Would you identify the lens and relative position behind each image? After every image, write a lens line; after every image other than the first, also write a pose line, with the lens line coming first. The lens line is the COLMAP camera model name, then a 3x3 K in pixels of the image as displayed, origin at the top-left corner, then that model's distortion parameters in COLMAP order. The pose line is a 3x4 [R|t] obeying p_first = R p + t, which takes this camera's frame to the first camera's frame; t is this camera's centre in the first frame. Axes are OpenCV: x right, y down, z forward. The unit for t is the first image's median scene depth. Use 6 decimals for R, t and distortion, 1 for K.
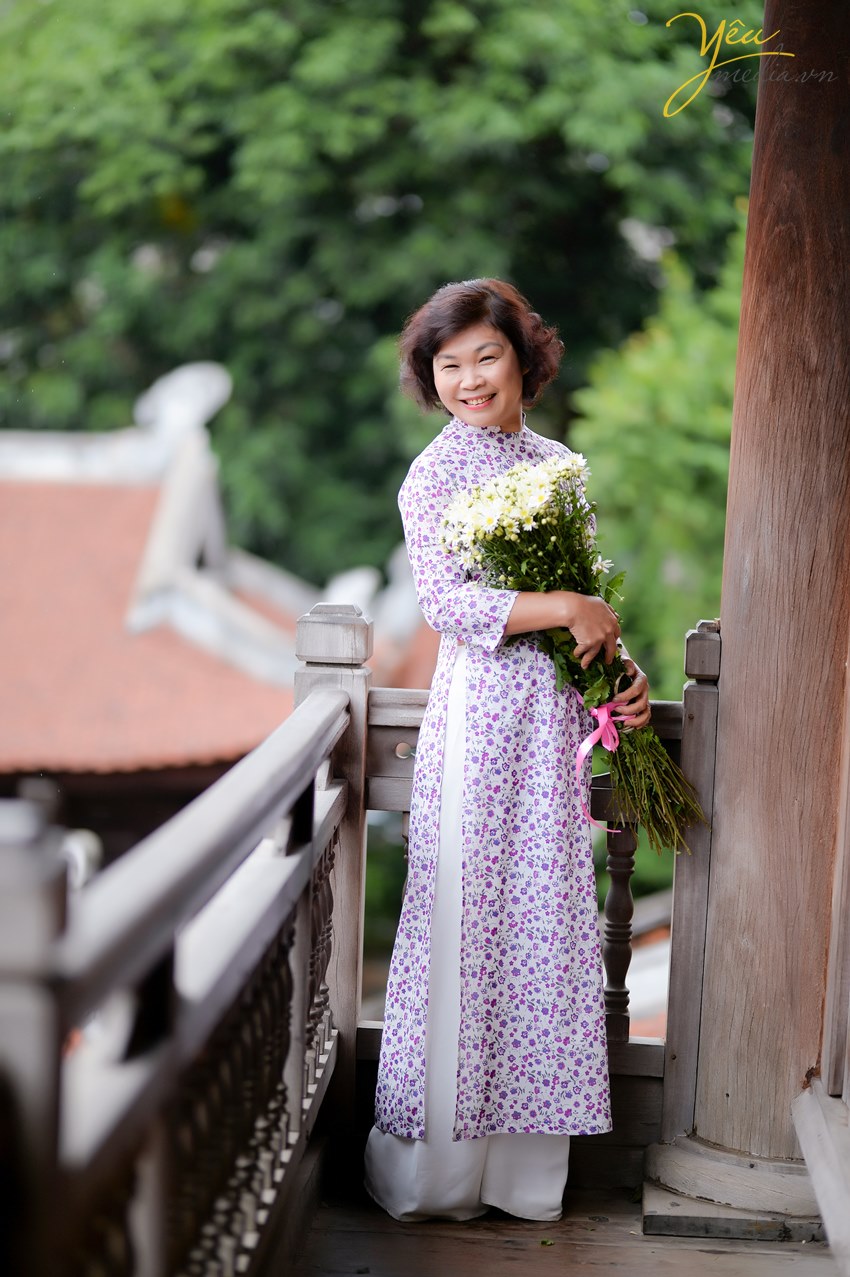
lens RADIAL K [[3120.4, 0, 425.0], [0, 3120.4, 638.5], [0, 0, 1]] dist [-0.016811, 0.039339]
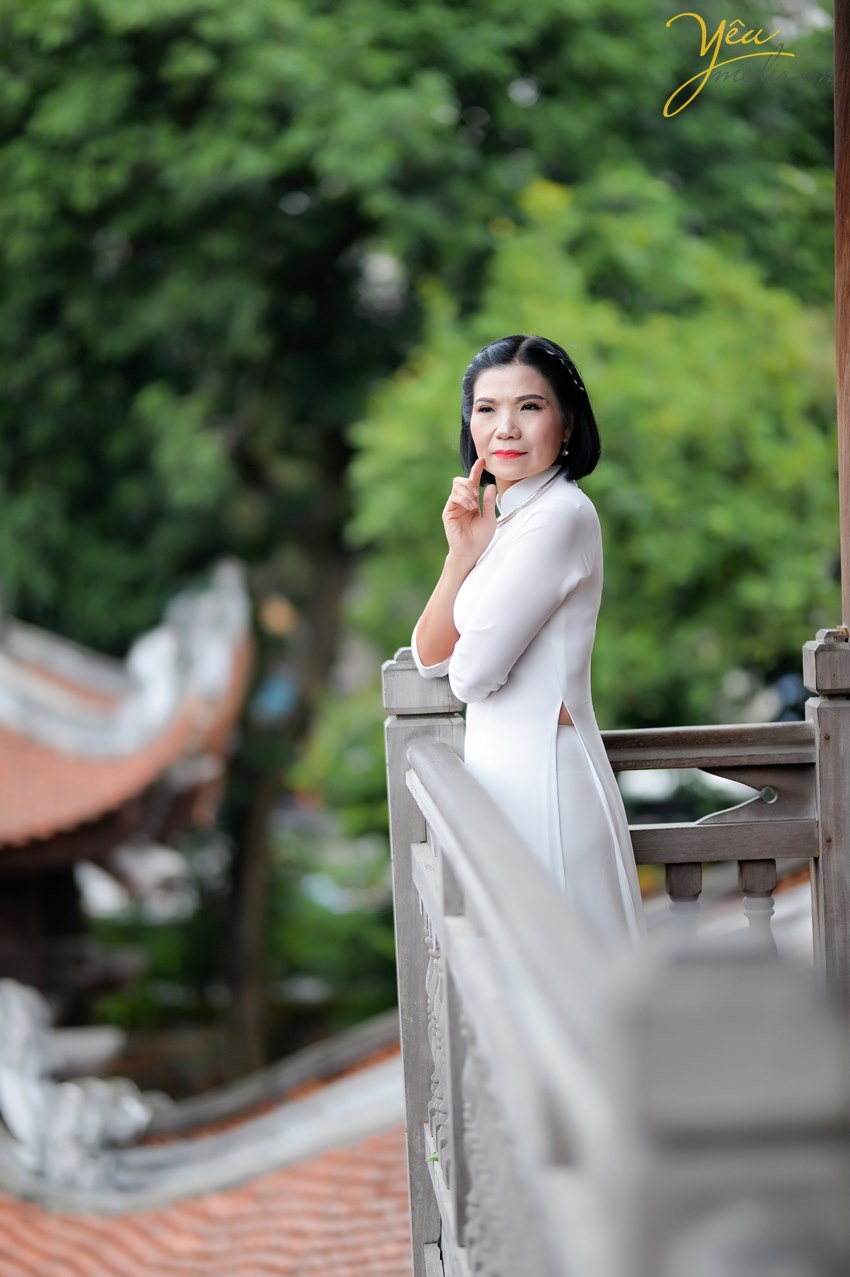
lens RADIAL K [[3170.6, 0, 425.0], [0, 3170.6, 638.5], [0, 0, 1]] dist [-0.785950, 8.265890]
pose [[0.991536, -0.086916, 0.096451, -0.115207], [0.088424, 0.996017, -0.011462, -0.003095], [-0.095071, 0.019893, 0.995272, 0.104505]]
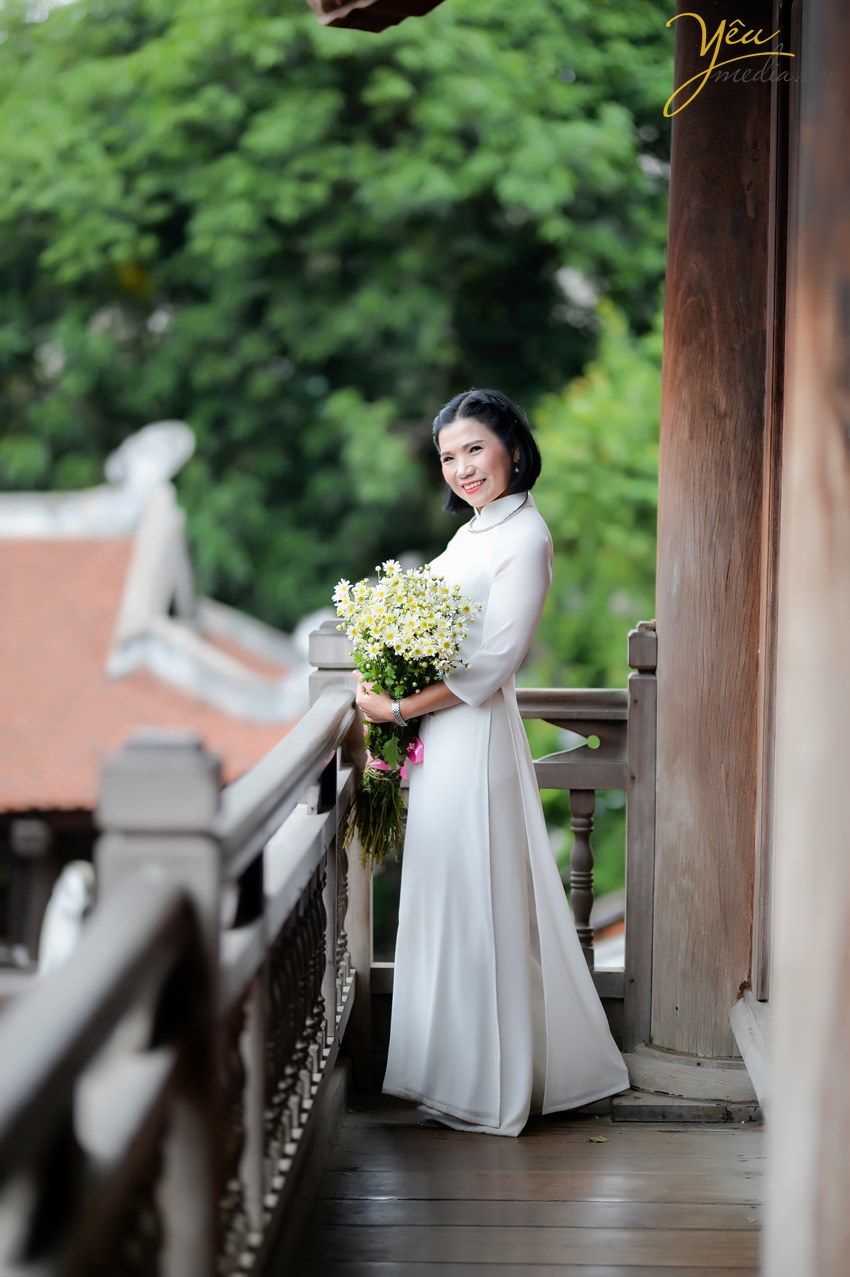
lens RADIAL K [[3120.4, 0, 425.0], [0, 3120.4, 638.5], [0, 0, 1]] dist [-0.016811, 0.039339]
pose [[0.999142, -0.038007, 0.016453, -0.015951], [0.038249, 0.999161, -0.014617, 0.015462], [-0.015884, 0.015233, 0.999758, -0.219774]]
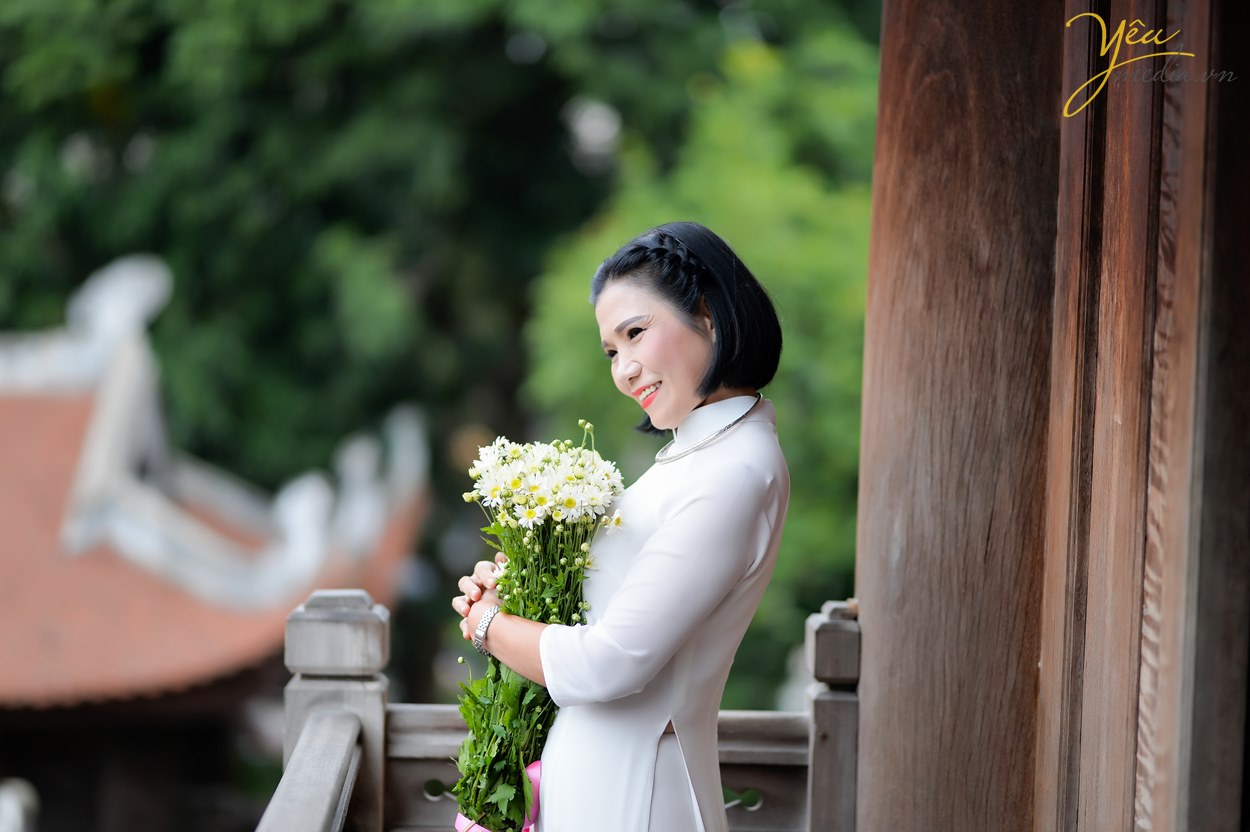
lens RADIAL K [[3054.5, 0, 625.0], [0, 3054.5, 416.0], [0, 0, 1]] dist [-0.016811, 0.039339]
pose [[0.996034, -0.020348, 0.086621, -0.023063], [0.023315, 0.999171, -0.033375, -0.027599], [-0.085870, 0.035263, 0.995682, 0.276259]]
